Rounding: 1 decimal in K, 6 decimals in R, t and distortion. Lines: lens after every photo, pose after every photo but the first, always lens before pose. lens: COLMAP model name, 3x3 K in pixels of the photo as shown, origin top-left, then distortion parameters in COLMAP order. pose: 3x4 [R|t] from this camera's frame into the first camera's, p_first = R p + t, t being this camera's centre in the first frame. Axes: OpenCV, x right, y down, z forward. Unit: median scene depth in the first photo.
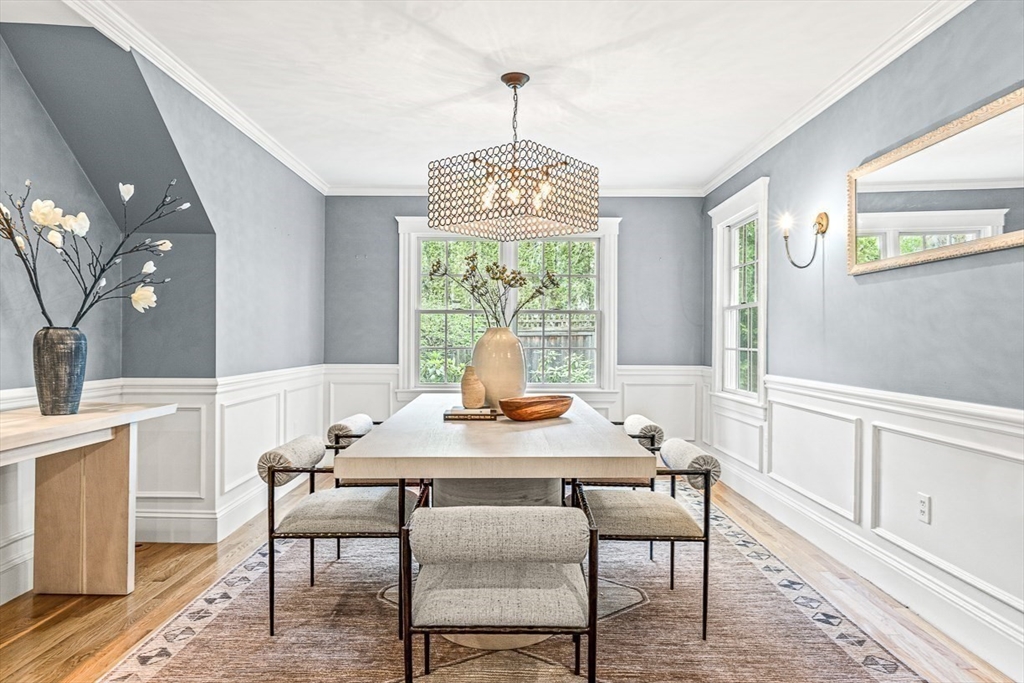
lens RADIAL K [[613.2, 0, 501.4], [0, 613.2, 343.6], [0, 0, 1]] dist [0.002529, 0.002709]
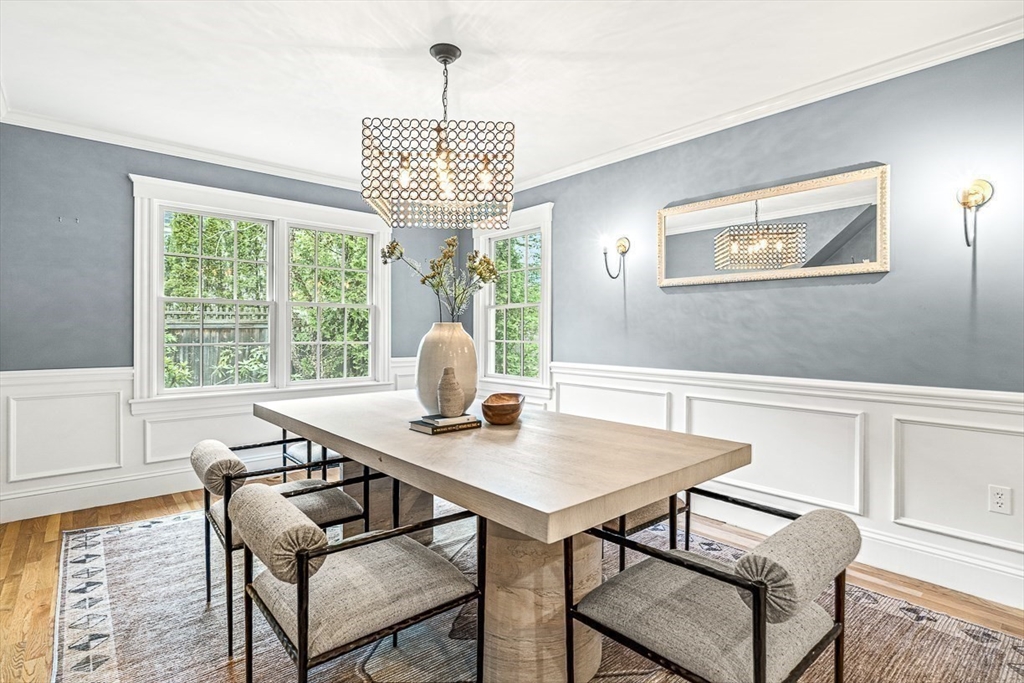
lens RADIAL K [[513.2, 0, 506.8], [0, 513.2, 333.1], [0, 0, 1]] dist [-0.004973, -0.000103]
pose [[0.752145, -0.003711, 0.658988, -0.420725], [0.005212, 0.999986, -0.000317, -0.010343], [-0.658978, 0.003673, 0.752154, 0.368029]]
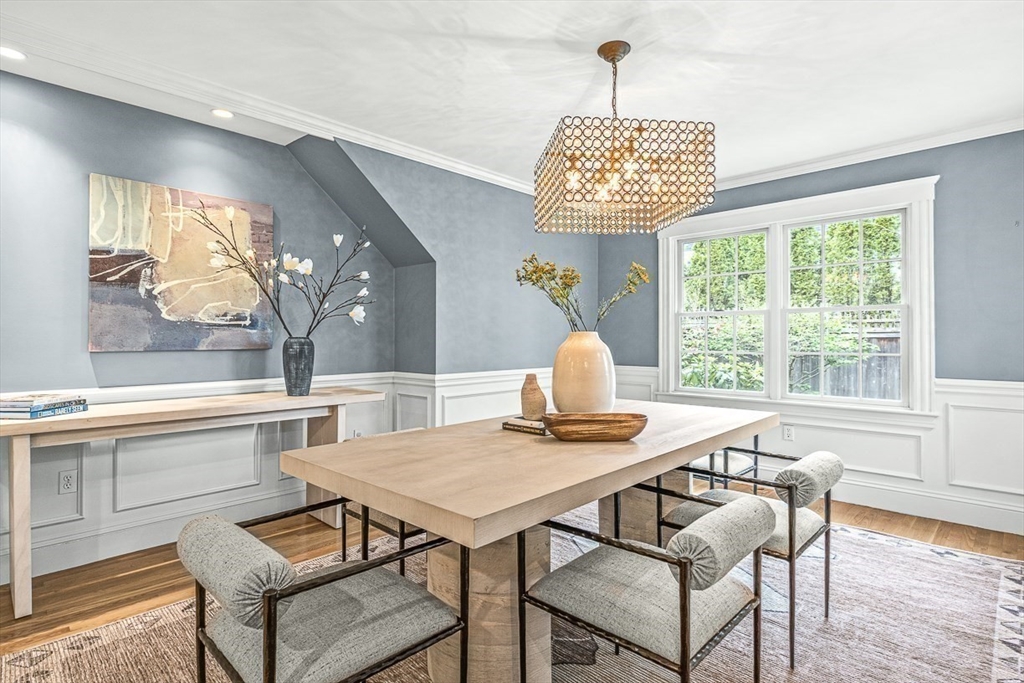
lens RADIAL K [[513.2, 0, 506.8], [0, 513.2, 333.1], [0, 0, 1]] dist [-0.004973, -0.000103]
pose [[0.722825, -0.013381, -0.690901, 0.421657], [-0.001609, 0.999777, -0.021047, -0.008480], [0.691029, 0.016325, 0.722643, 0.371475]]
